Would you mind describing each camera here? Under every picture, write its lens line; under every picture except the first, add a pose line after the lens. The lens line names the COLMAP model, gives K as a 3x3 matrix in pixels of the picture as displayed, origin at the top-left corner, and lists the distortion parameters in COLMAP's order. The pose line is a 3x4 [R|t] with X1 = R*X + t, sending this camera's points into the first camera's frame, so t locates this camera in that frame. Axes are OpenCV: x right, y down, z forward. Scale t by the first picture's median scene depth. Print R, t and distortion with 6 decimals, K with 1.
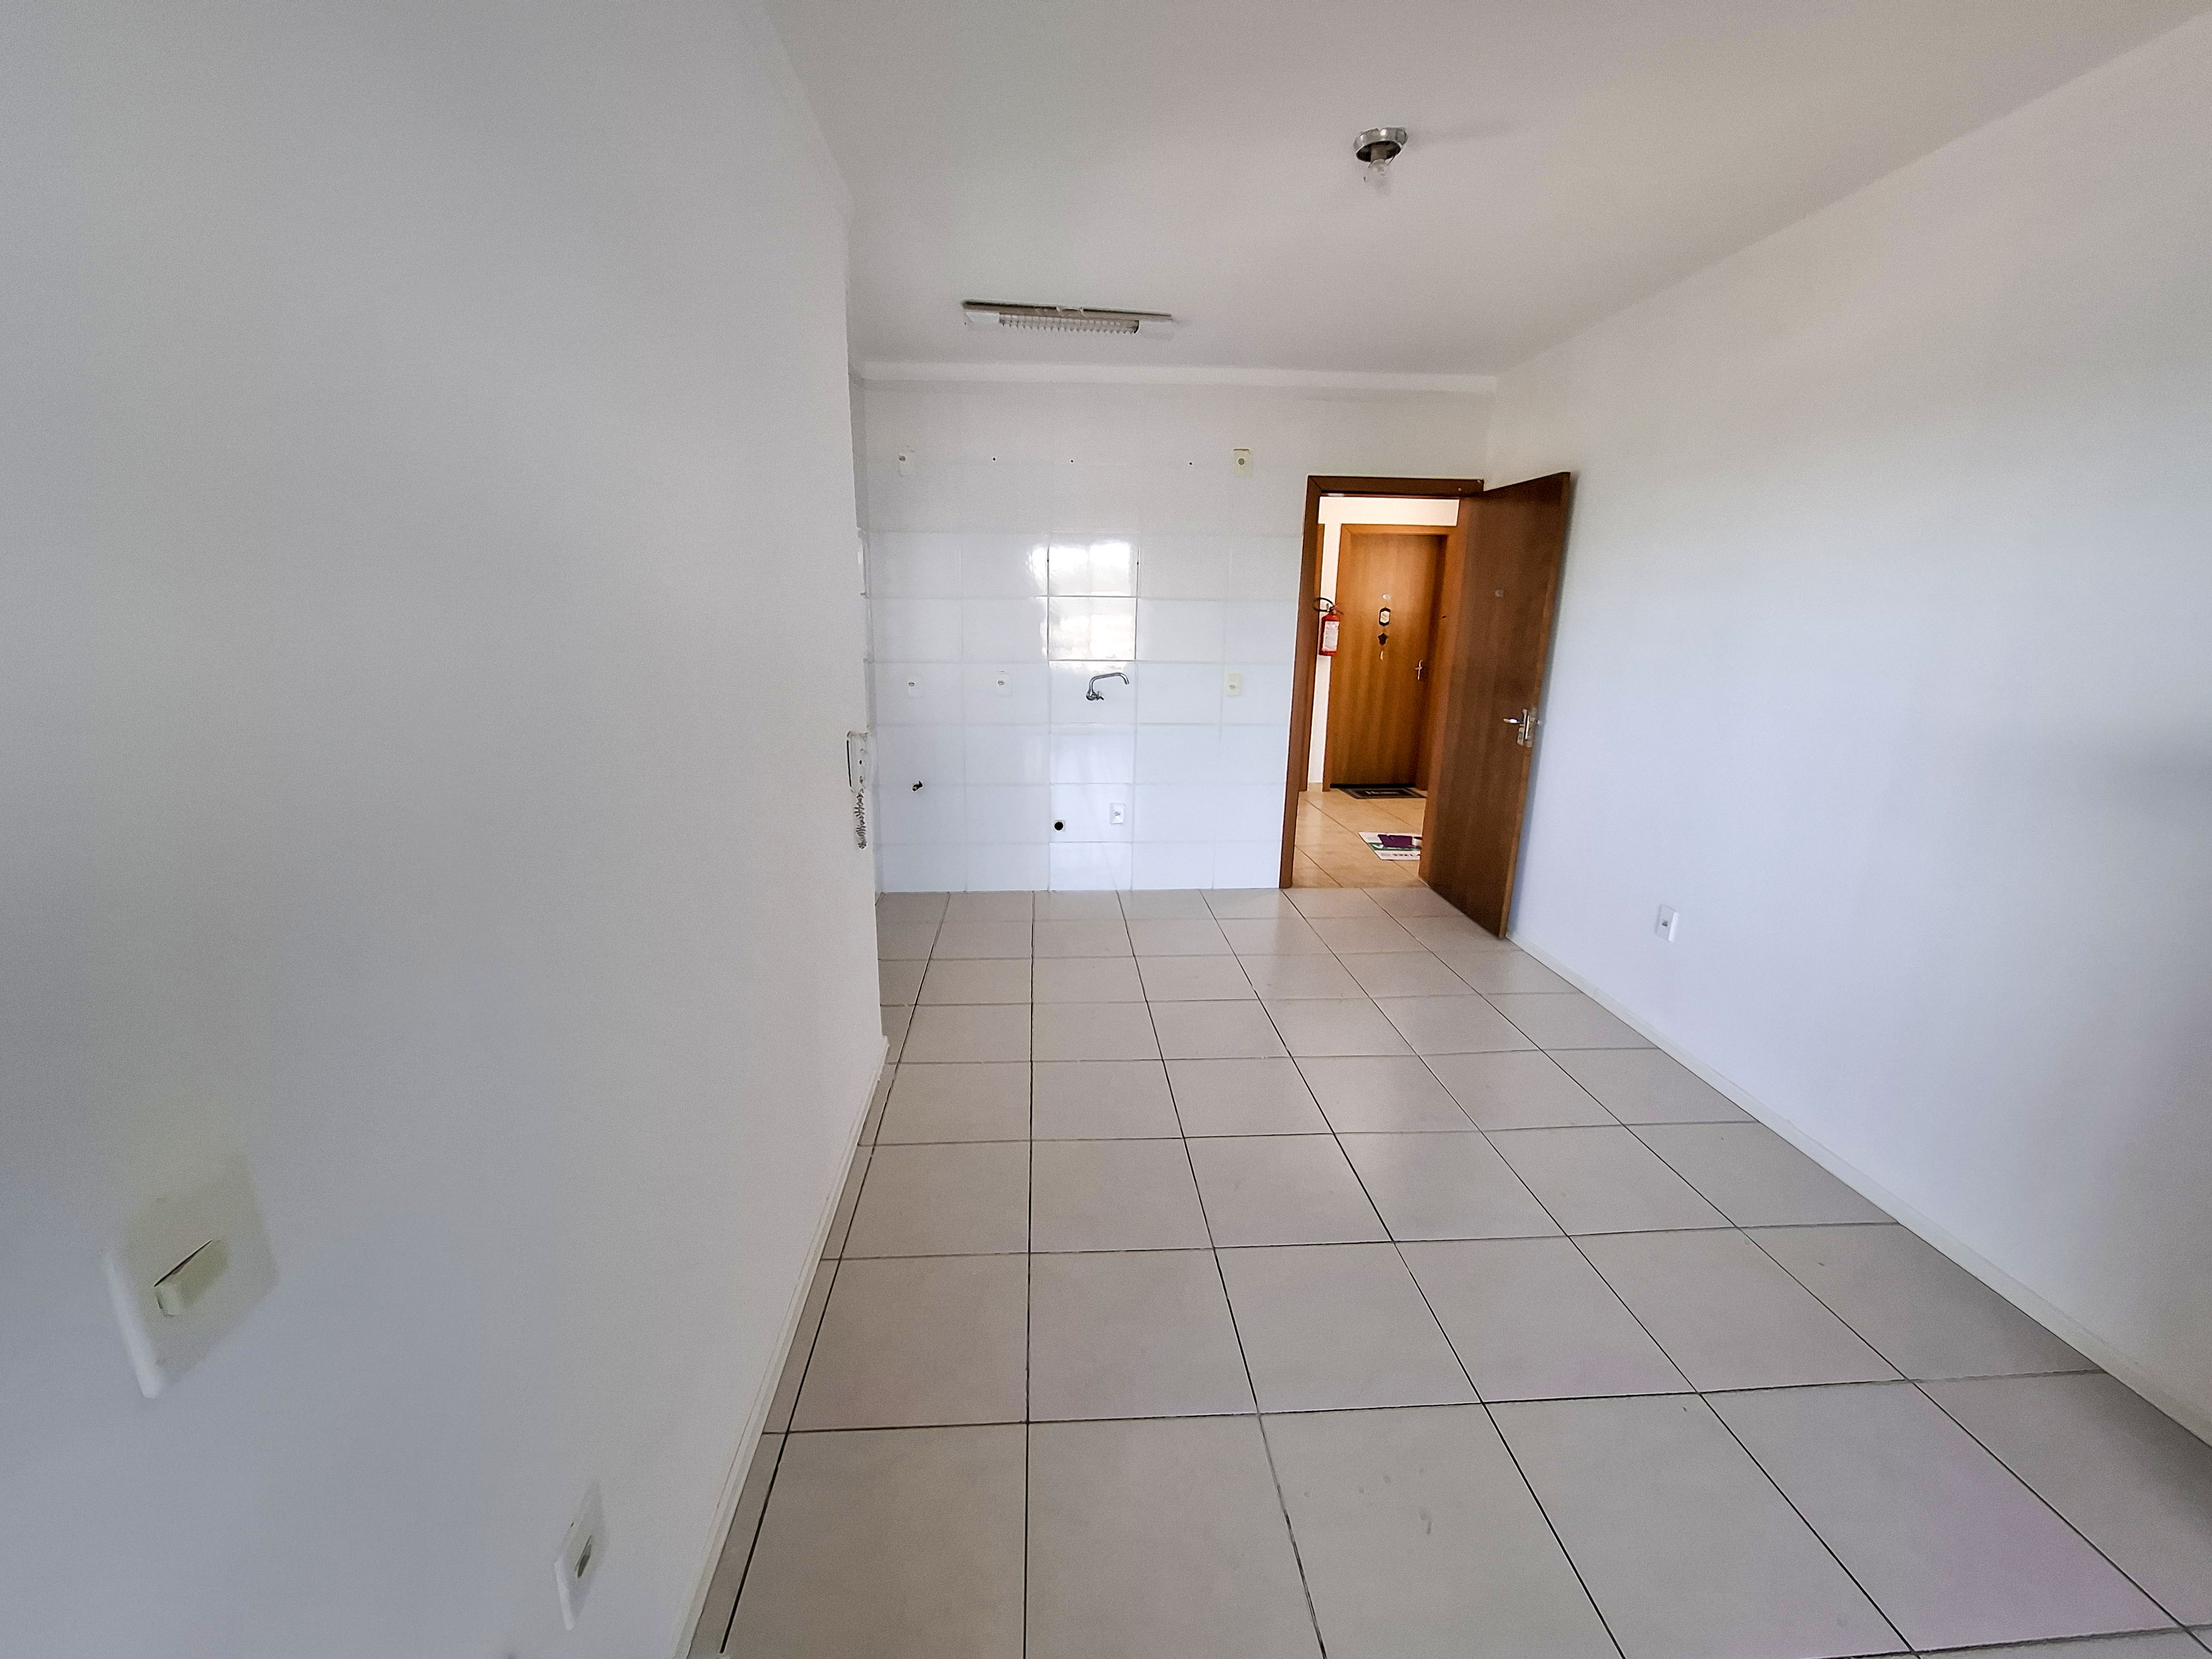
lens RADIAL K [[886.0, 0, 1106.0], [0, 886.0, 829.5], [0, 0, 1]] dist [-0.000713, -0.000030]
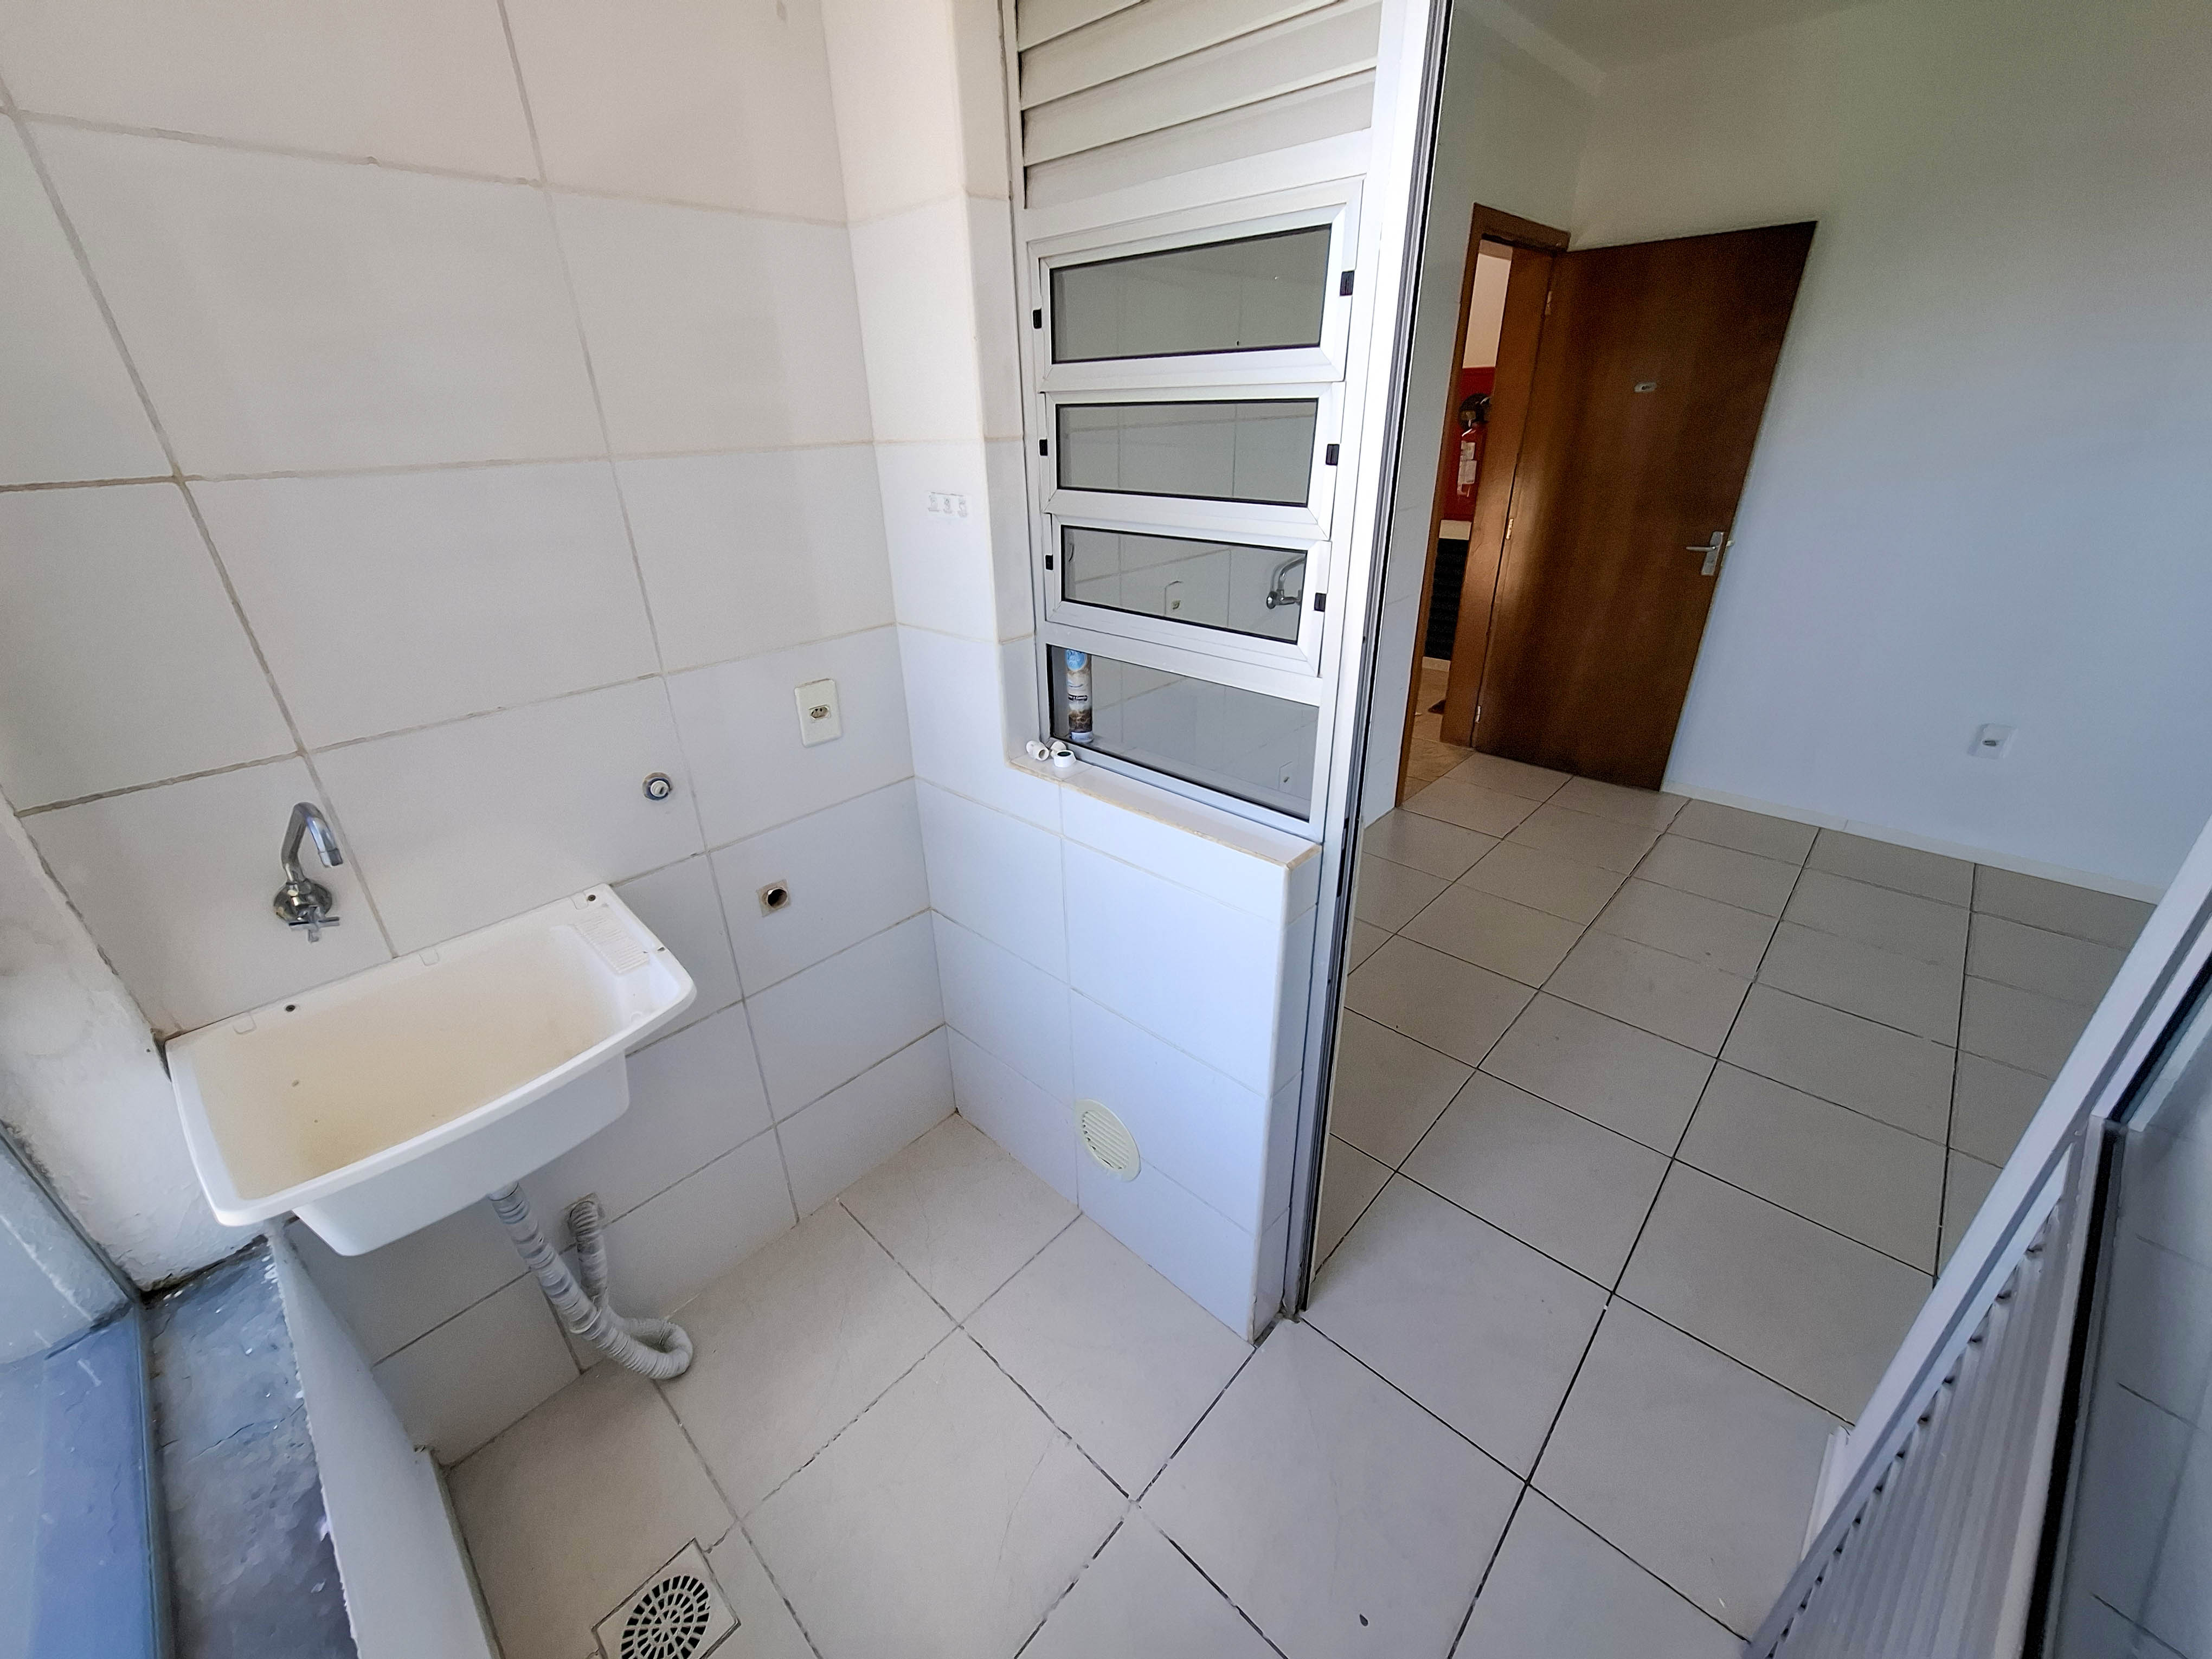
lens RADIAL K [[886.0, 0, 1106.0], [0, 886.0, 829.5], [0, 0, 1]] dist [-0.000713, -0.000030]
pose [[0.723503, -0.334671, 0.603771, -0.536246], [0.210638, 0.939939, 0.268600, -0.207106], [-0.657401, -0.067155, 0.750543, 0.687377]]
